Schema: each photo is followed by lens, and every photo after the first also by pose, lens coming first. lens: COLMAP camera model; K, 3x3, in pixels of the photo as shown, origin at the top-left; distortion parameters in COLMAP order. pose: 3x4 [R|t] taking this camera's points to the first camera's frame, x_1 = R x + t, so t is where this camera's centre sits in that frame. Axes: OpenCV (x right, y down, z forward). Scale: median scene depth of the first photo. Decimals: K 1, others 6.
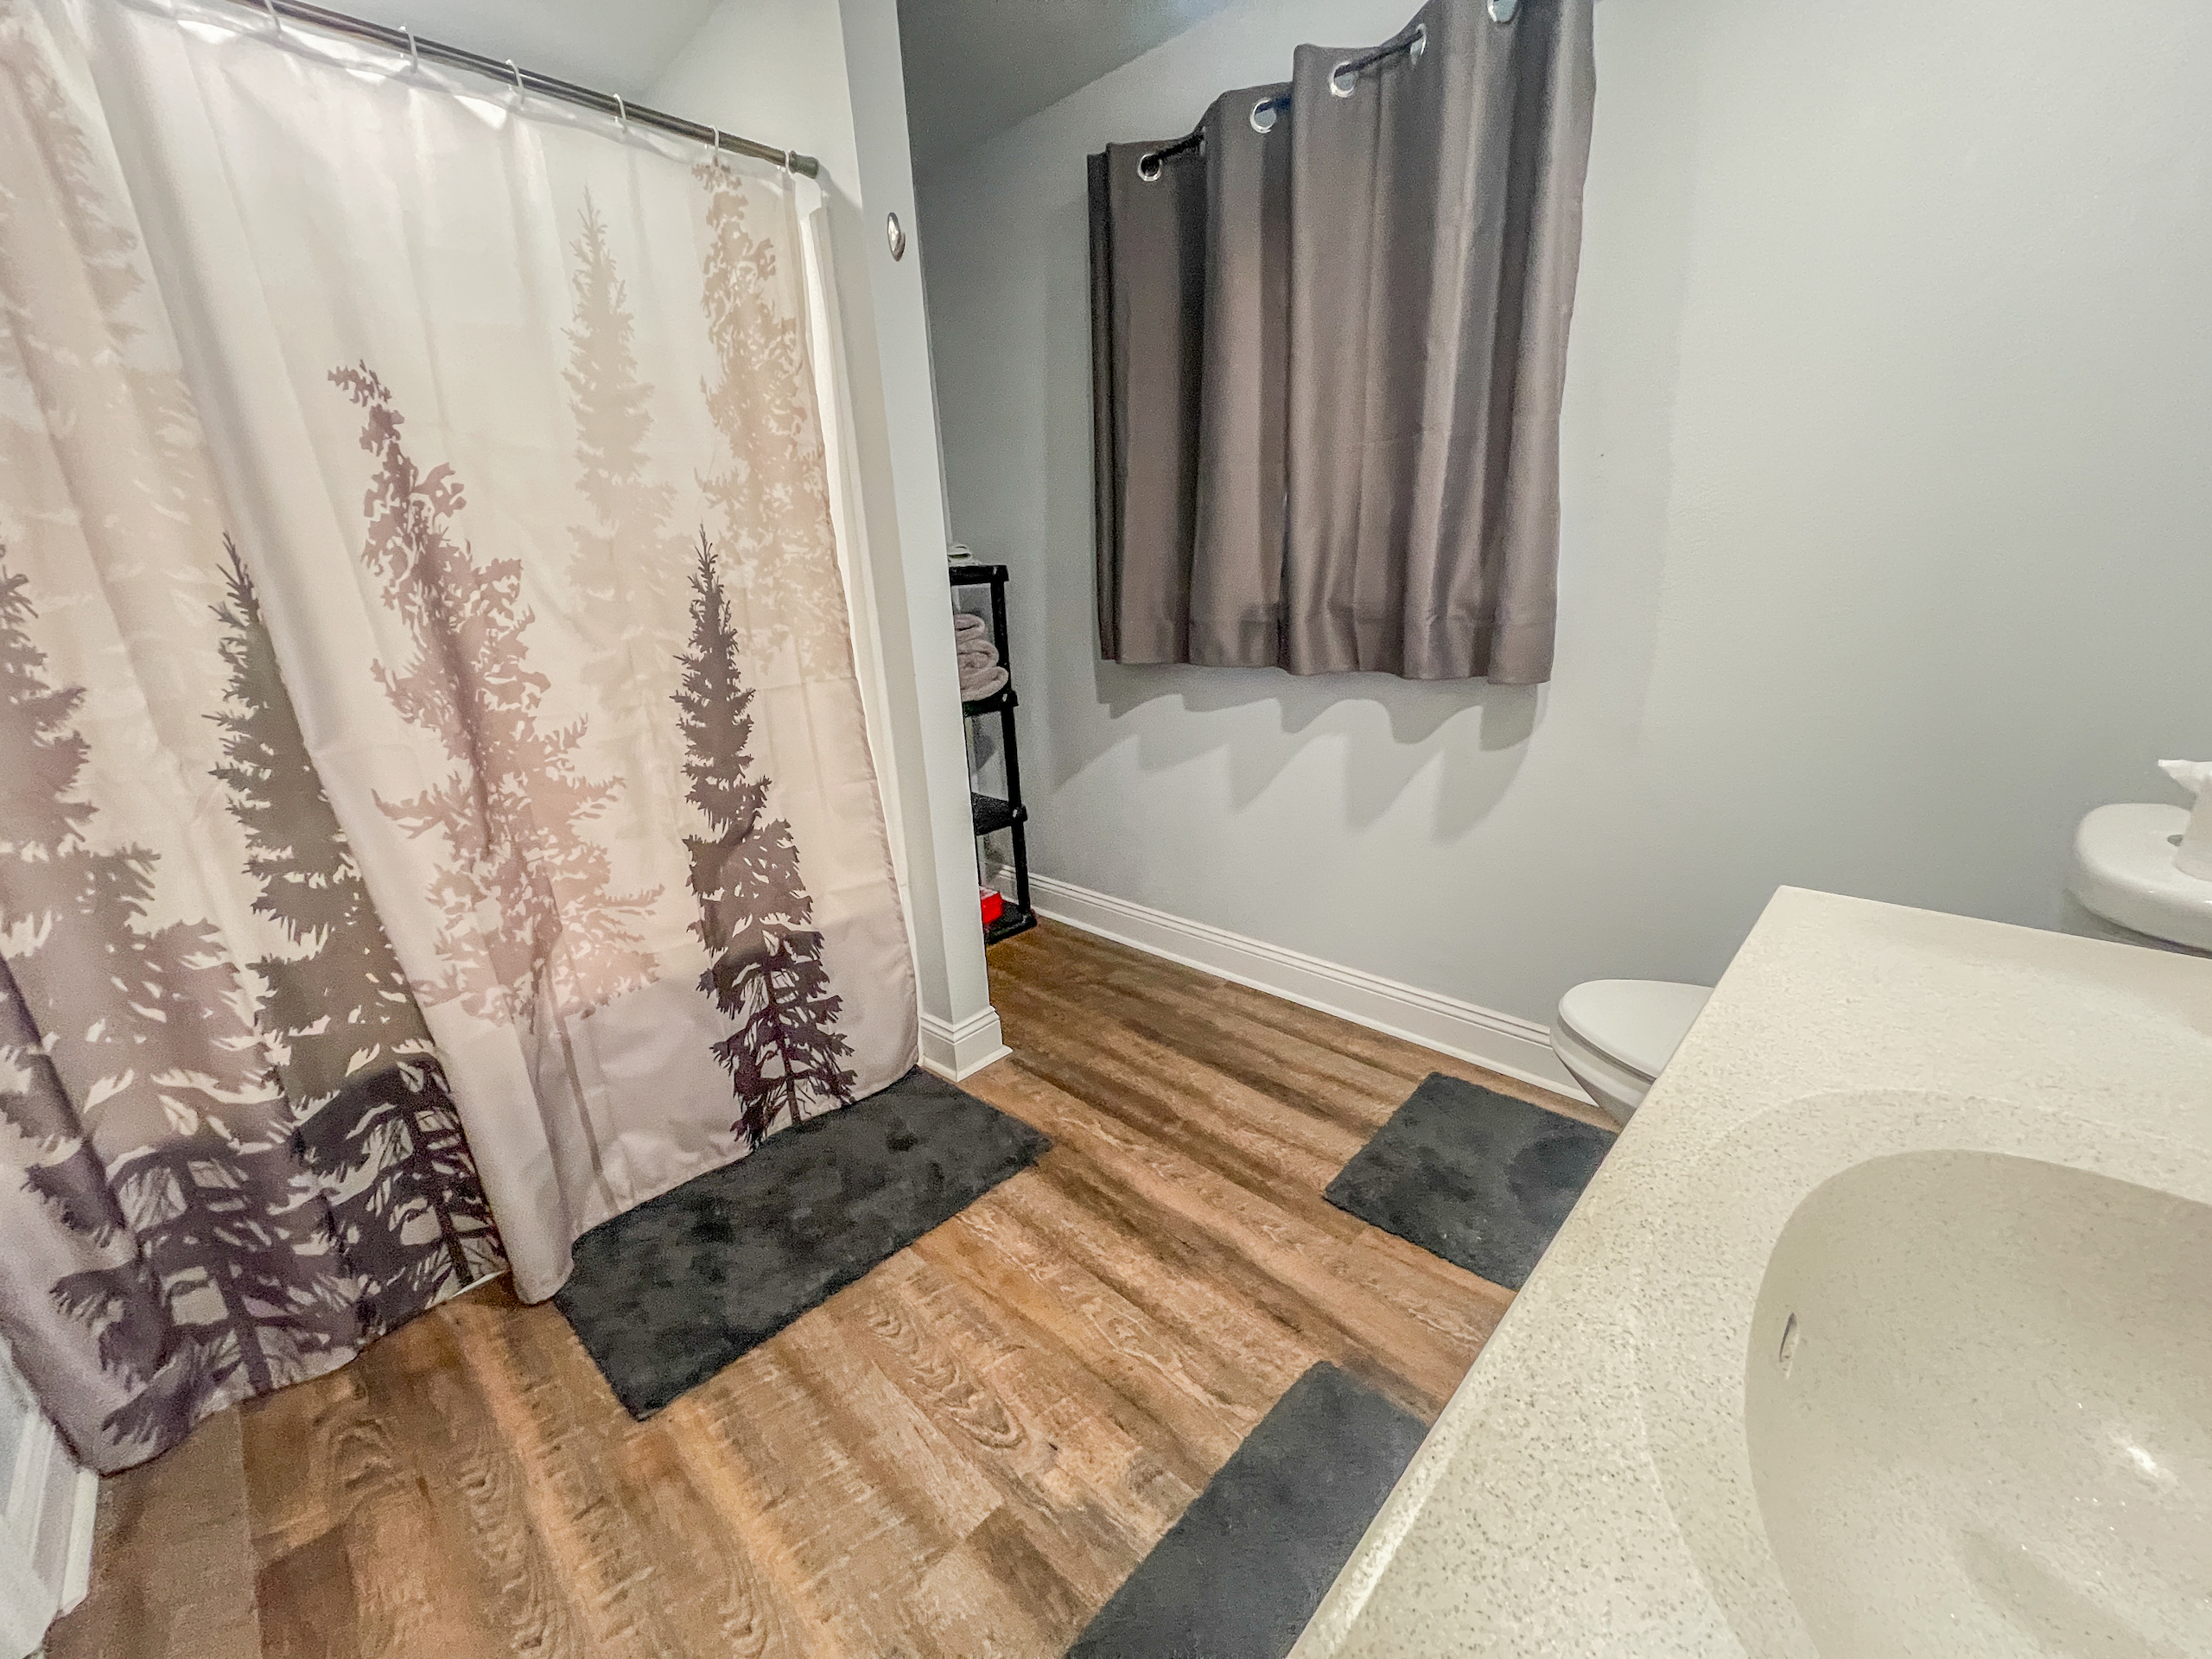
lens RADIAL K [[896.8, 0, 1101.5], [0, 896.8, 822.2], [0, 0, 1]] dist [-0.003087, 0.007850]
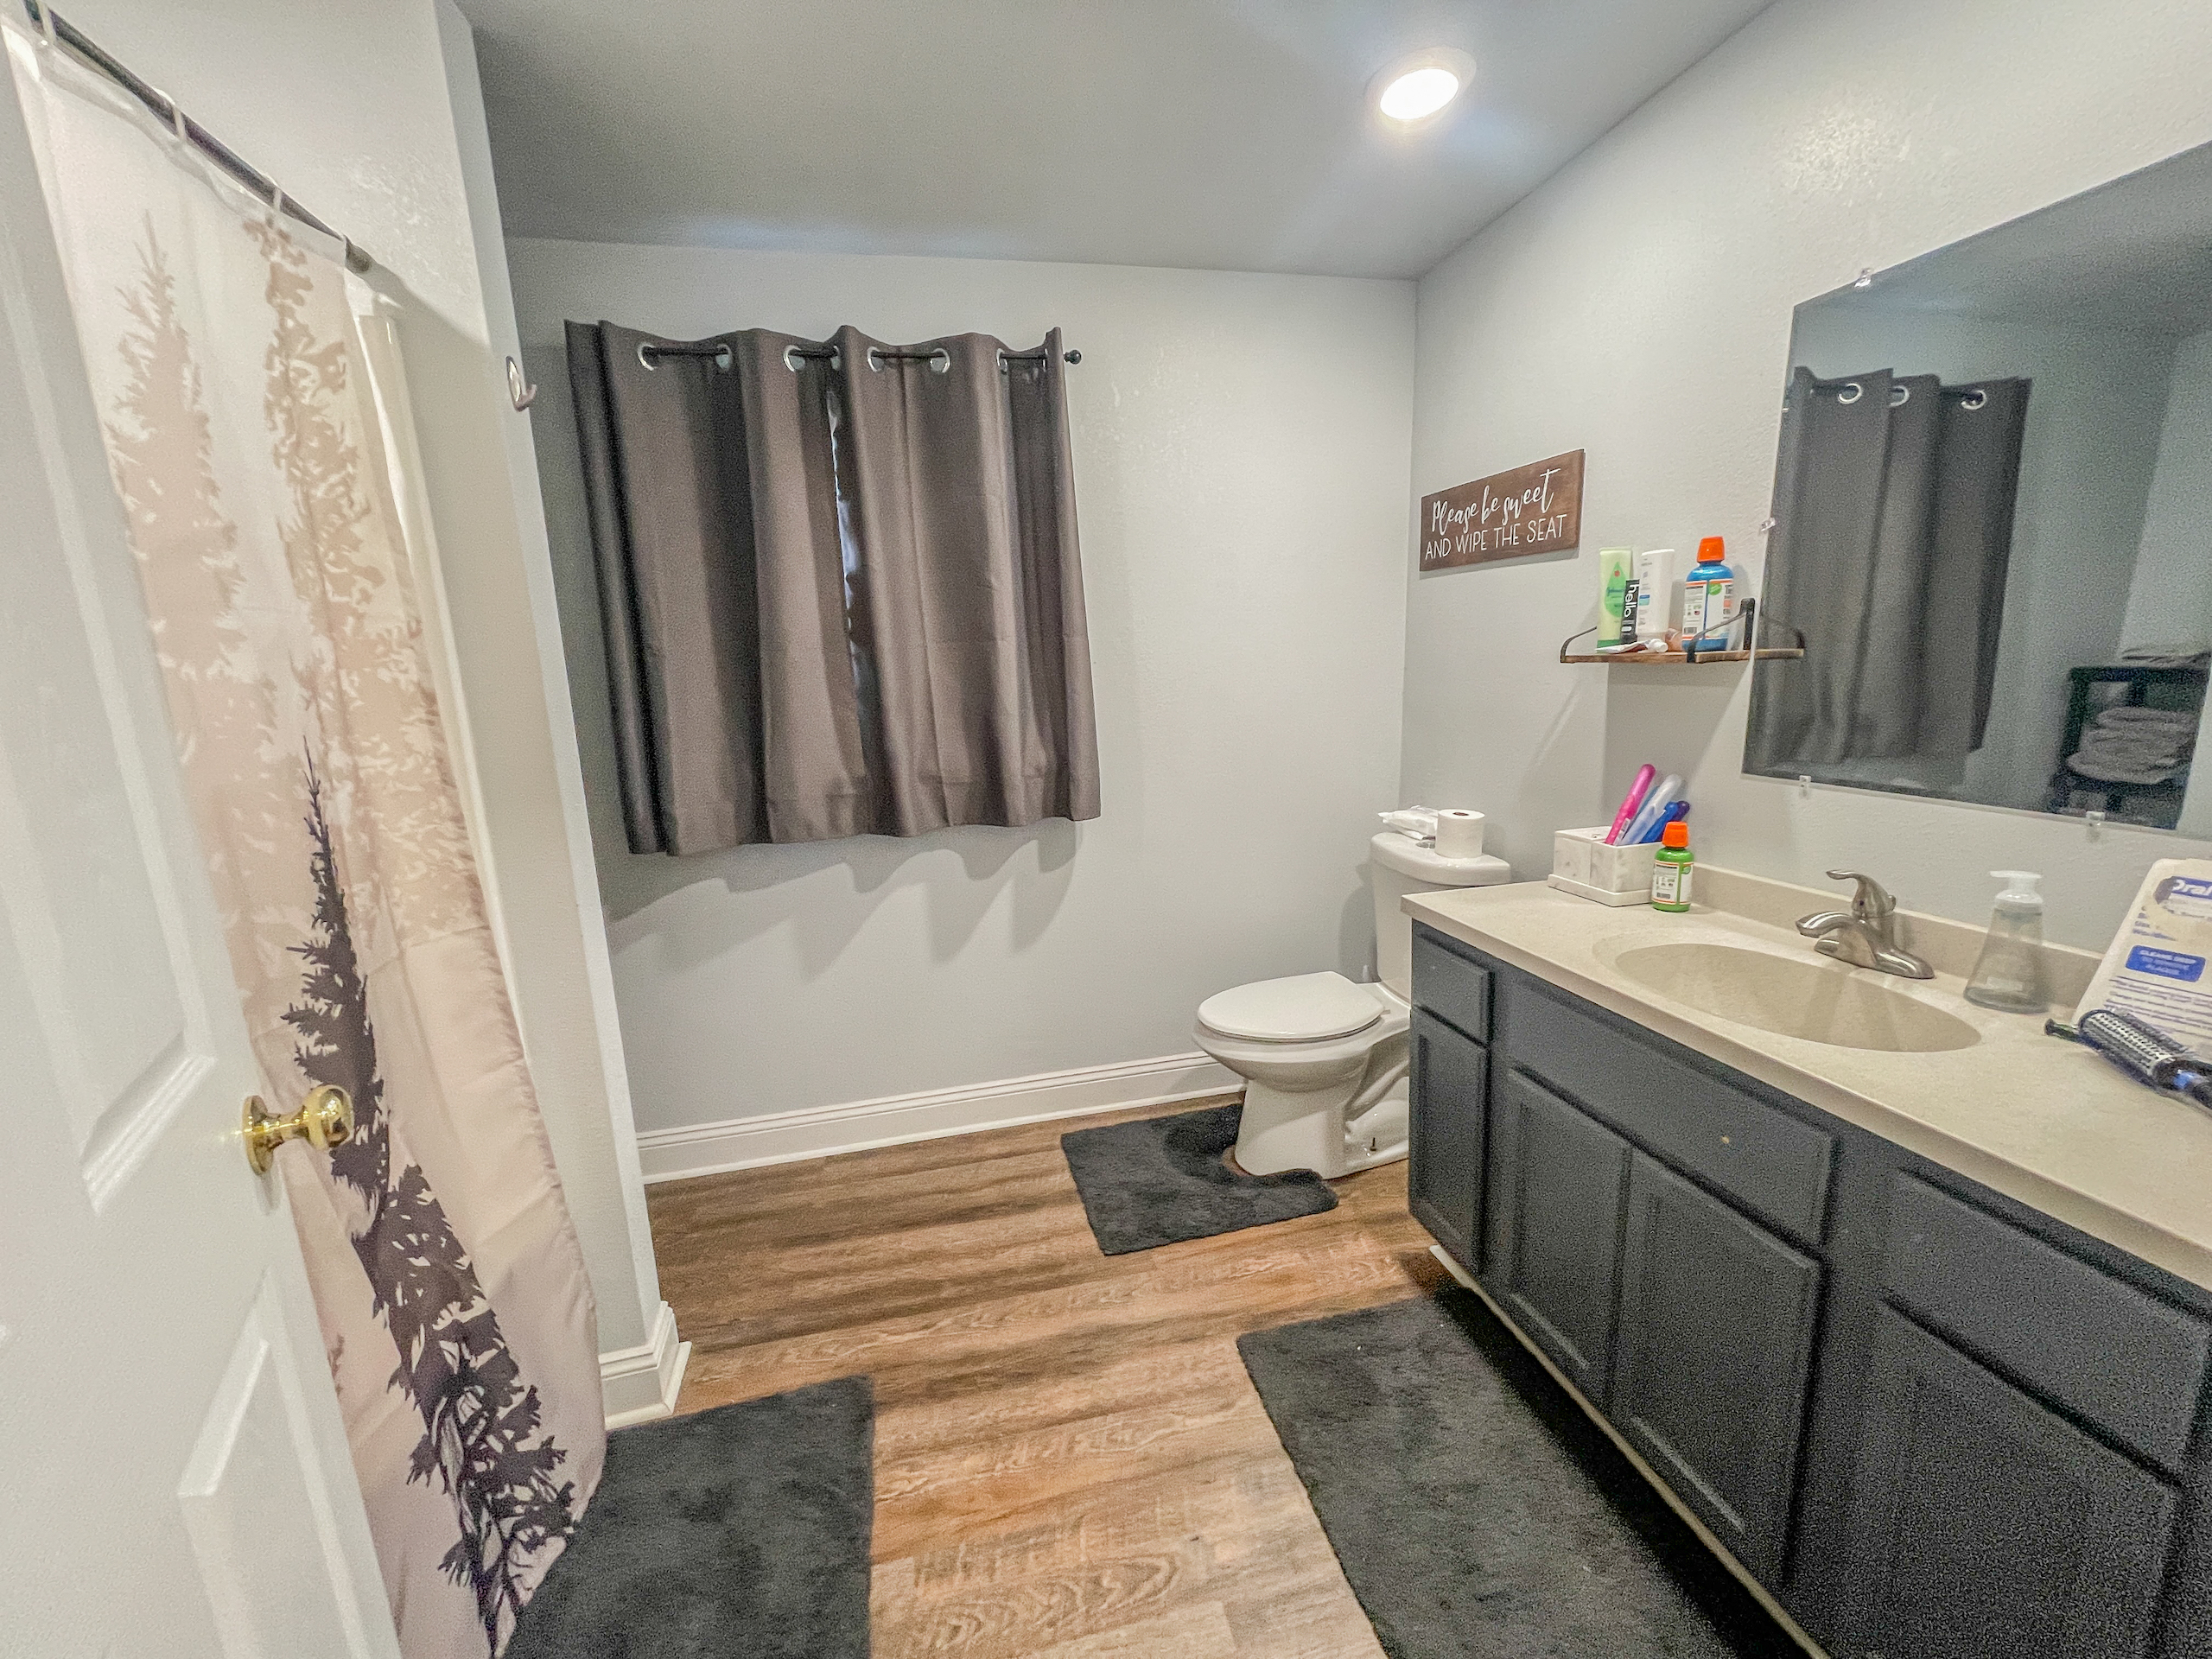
lens RADIAL K [[889.2, 0, 1106.0], [0, 889.2, 829.5], [0, 0, 1]] dist [0.002297, 0.000525]
pose [[0.554986, -0.134886, 0.820851, -0.604748], [0.255317, 0.966760, -0.013760, -0.105143], [-0.791710, 0.217214, 0.570976, 0.187492]]
